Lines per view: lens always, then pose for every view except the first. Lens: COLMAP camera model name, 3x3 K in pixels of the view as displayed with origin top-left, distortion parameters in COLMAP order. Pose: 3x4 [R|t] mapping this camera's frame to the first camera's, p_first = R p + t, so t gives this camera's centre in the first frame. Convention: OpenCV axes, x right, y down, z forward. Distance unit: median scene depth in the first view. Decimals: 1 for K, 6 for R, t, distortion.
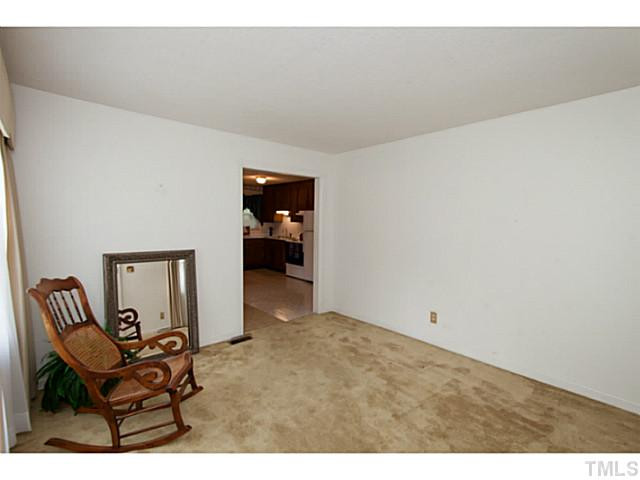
lens RADIAL K [[300.1, 0, 321.6], [0, 300.1, 243.5], [0, 0, 1]] dist [0.008340, -0.000115]
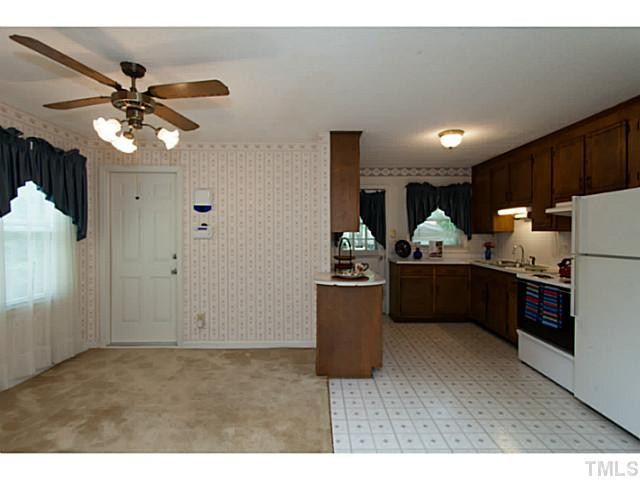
lens RADIAL K [[300.1, 0, 320.8], [0, 300.1, 237.1], [0, 0, 1]] dist [0.008340, -0.000115]
pose [[0.743068, -0.006710, -0.669182, -0.036703], [-0.041110, 0.997604, -0.055652, -0.025119], [0.667952, 0.068863, 0.741011, 0.449100]]
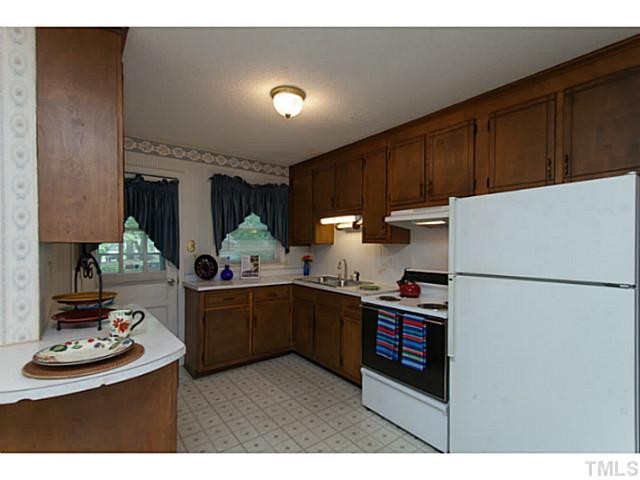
lens RADIAL K [[300.1, 0, 321.4], [0, 300.1, 245.7], [0, 0, 1]] dist [0.008340, -0.000115]
pose [[0.997628, -0.012531, -0.067692, -0.124240], [0.007352, 0.997063, -0.076226, -0.038674], [0.068448, 0.075547, 0.994790, 0.592390]]
